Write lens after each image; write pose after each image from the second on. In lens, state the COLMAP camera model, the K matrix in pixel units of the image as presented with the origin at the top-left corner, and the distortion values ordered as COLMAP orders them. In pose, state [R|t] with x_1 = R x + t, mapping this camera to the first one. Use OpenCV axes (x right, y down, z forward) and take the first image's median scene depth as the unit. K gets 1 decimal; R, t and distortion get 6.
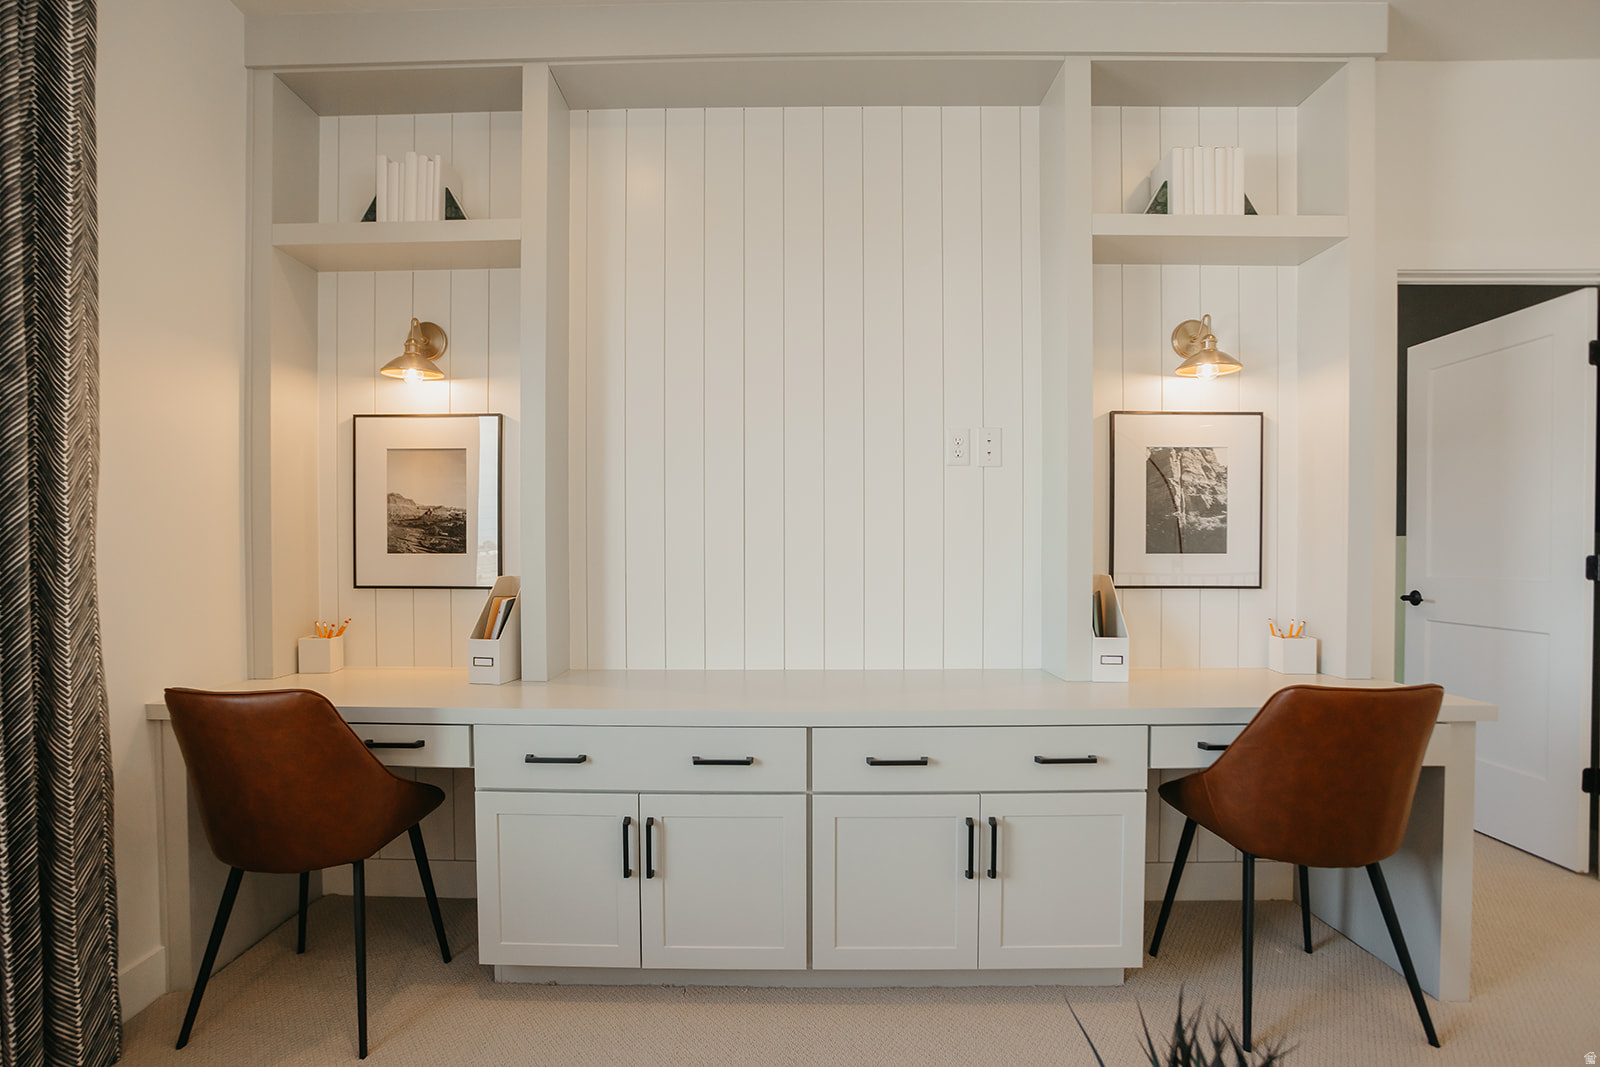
lens RADIAL K [[899.5, 0, 799.8], [0, 899.5, 542.6], [0, 0, 1]] dist [-0.019788, 0.000399]
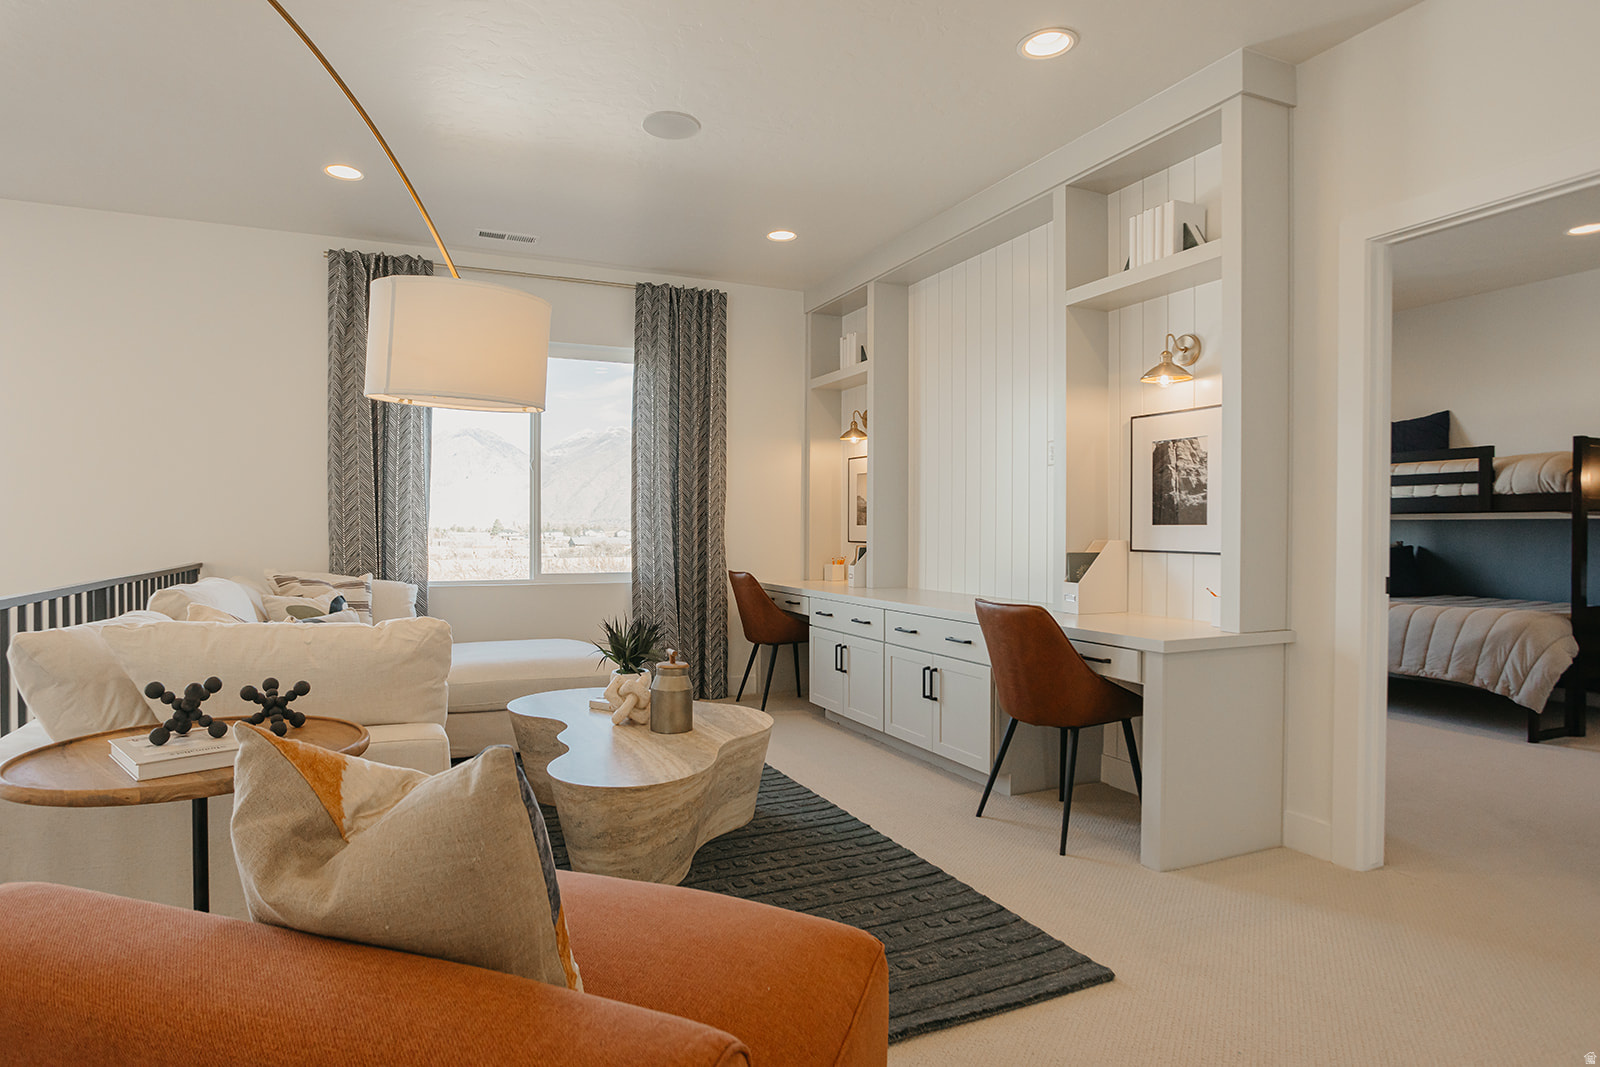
lens RADIAL K [[909.7, 0, 801.1], [0, 909.7, 529.8], [0, 0, 1]] dist [-0.000475, -0.000044]
pose [[0.418282, 0.007385, -0.908287, 1.361862], [0.014908, 0.999776, 0.014994, -0.007181], [0.908195, -0.019813, 0.418078, -0.009581]]
